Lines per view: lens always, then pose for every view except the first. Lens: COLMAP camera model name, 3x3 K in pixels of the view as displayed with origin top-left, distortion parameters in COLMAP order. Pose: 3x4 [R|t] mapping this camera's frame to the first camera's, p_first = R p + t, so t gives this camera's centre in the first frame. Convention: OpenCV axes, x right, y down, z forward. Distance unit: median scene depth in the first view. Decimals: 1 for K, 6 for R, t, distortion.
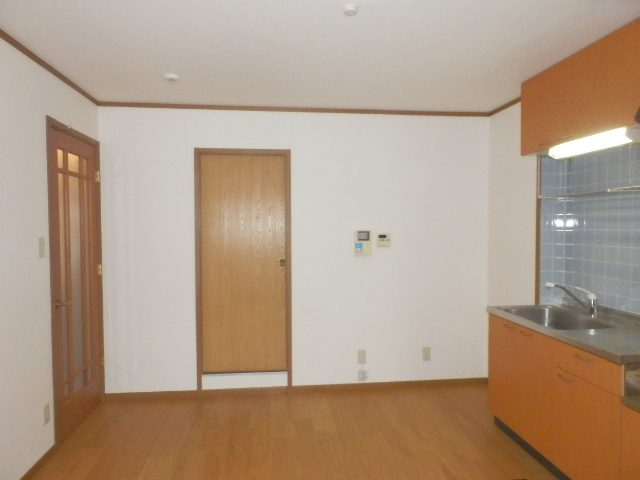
lens RADIAL K [[452.1, 0, 320.0], [0, 452.1, 240.0], [0, 0, 1]] dist [0.001438, -0.004121]
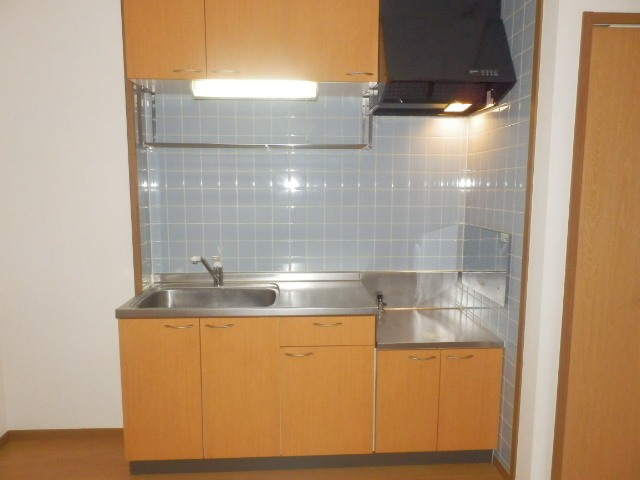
lens RADIAL K [[452.1, 0, 320.0], [0, 452.1, 240.0], [0, 0, 1]] dist [0.001438, -0.004121]
pose [[0.087029, -0.115556, 0.989481, -0.259013], [0.020742, 0.993245, 0.114171, -0.020221], [-0.995990, 0.010588, 0.088838, 0.740024]]
